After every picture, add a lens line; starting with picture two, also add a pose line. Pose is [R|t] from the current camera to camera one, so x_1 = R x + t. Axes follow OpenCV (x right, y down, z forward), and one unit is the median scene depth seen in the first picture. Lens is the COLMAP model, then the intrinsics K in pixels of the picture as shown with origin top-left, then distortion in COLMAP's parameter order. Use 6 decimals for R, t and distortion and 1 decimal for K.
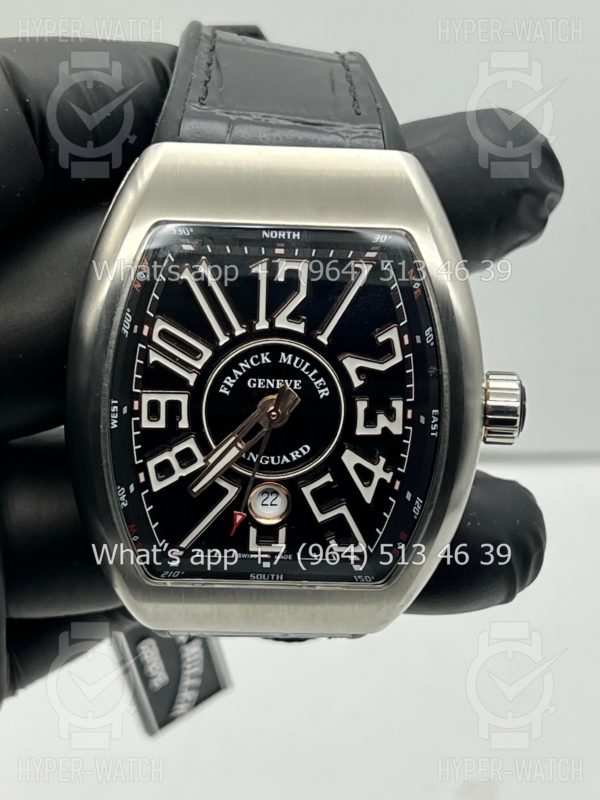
lens RADIAL K [[1913.0, 0, 303.6], [0, 1913.0, 387.5], [0, 0, 1]] dist [0.259986, 0.000000]
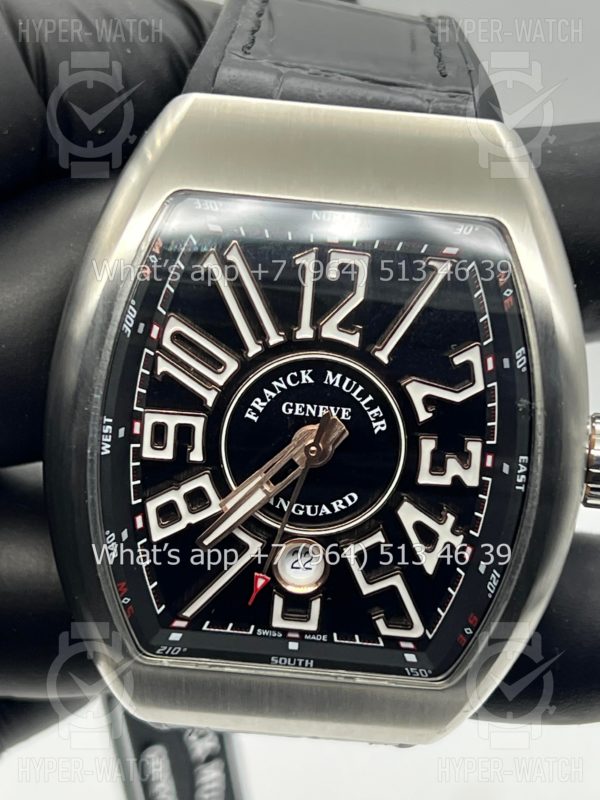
lens RADIAL K [[1913.0, 0, 303.9], [0, 1913.0, 394.9], [0, 0, 1]] dist [0.259986, 0.000000]
pose [[0.997809, 0.057593, -0.032569, 0.004528], [-0.059129, 0.997078, -0.048357, 0.029310], [0.029689, 0.050177, 0.998299, 0.226143]]
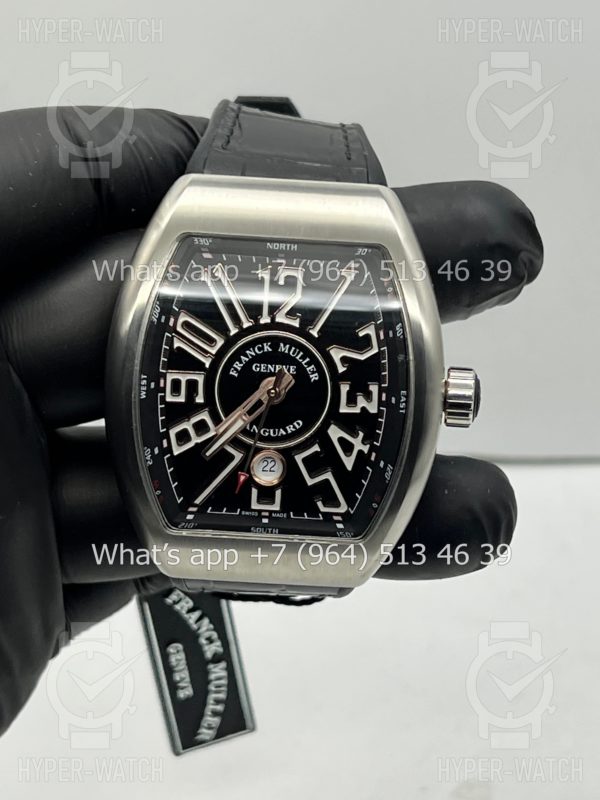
lens RADIAL K [[1913.0, 0, 305.3], [0, 1913.0, 398.8], [0, 0, 1]] dist [0.259986, 0.000000]
pose [[0.999085, 0.023452, -0.035773, 0.049250], [-0.027081, 0.994148, -0.104577, 0.145665], [0.033111, 0.105450, 0.993873, -0.223577]]
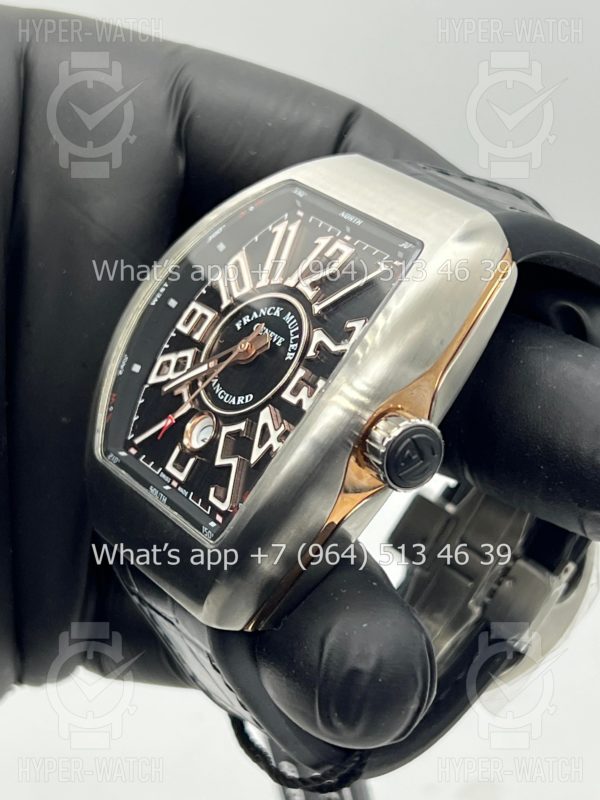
lens RADIAL K [[1913.0, 0, 298.4], [0, 1913.0, 399.0], [0, 0, 1]] dist [0.259986, 0.000000]
pose [[0.544493, 0.294315, -0.785433, 0.831397], [-0.688139, 0.692155, -0.217683, 0.240528], [0.479574, 0.659015, 0.579403, 0.419538]]
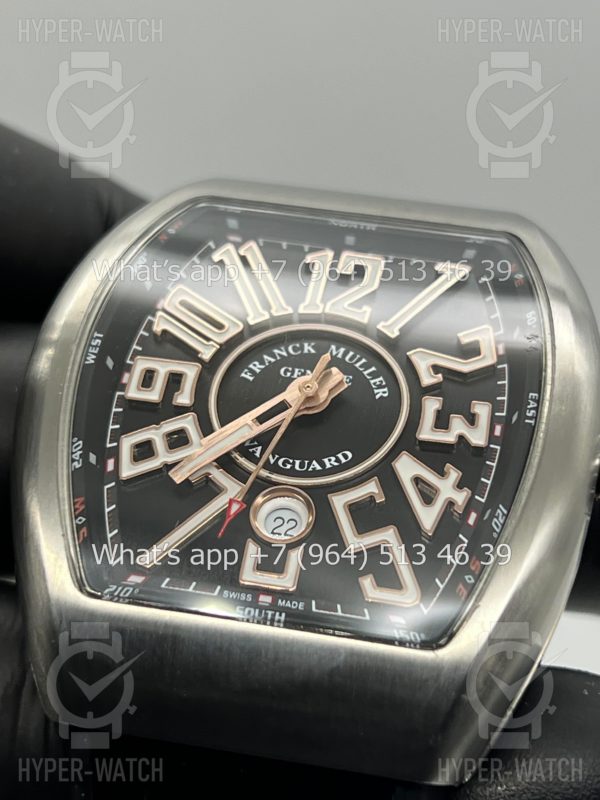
lens RADIAL K [[1913.0, 0, 296.6], [0, 1913.0, 395.5], [0, 0, 1]] dist [0.259986, 0.000000]
pose [[0.986140, 0.070184, -0.150340, 0.088170], [-0.161540, 0.612875, -0.773492, 0.570609], [0.037853, 0.787057, 0.615718, 0.552813]]
